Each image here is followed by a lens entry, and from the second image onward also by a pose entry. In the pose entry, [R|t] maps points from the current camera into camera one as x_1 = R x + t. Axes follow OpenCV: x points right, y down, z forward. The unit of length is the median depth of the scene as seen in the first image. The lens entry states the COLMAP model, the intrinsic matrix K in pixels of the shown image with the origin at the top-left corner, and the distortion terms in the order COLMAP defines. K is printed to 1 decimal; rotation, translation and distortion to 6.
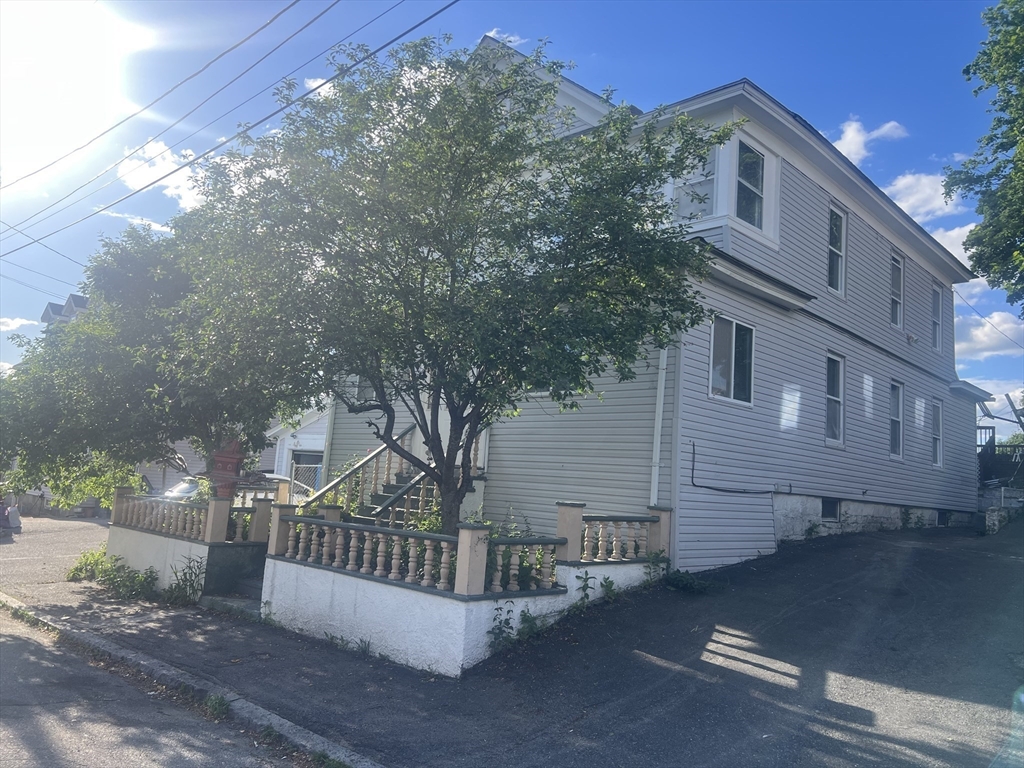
lens RADIAL K [[784.8, 0, 515.9], [0, 784.8, 383.7], [0, 0, 1]] dist [0.026249, -0.000113]
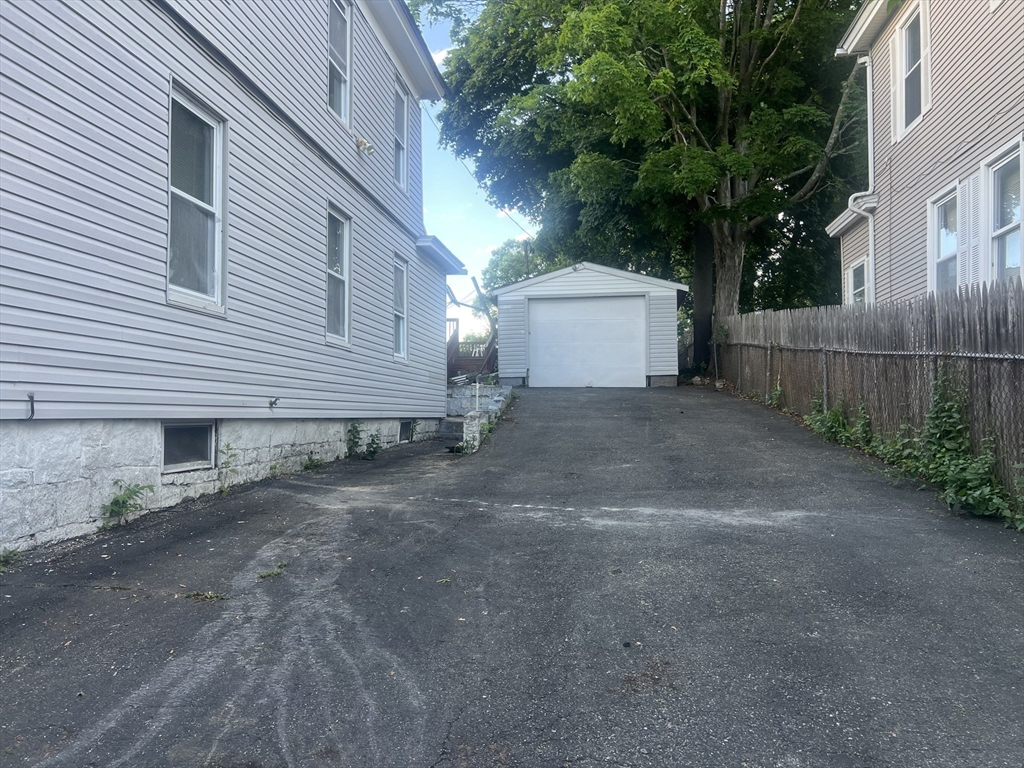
lens RADIAL K [[784.8, 0, 513.2], [0, 784.8, 386.1], [0, 0, 1]] dist [0.026249, -0.000113]
pose [[0.809854, -0.046359, 0.584797, 0.249701], [-0.021010, 0.993941, 0.107890, 0.063275], [-0.586255, -0.099662, 0.803973, 0.460321]]
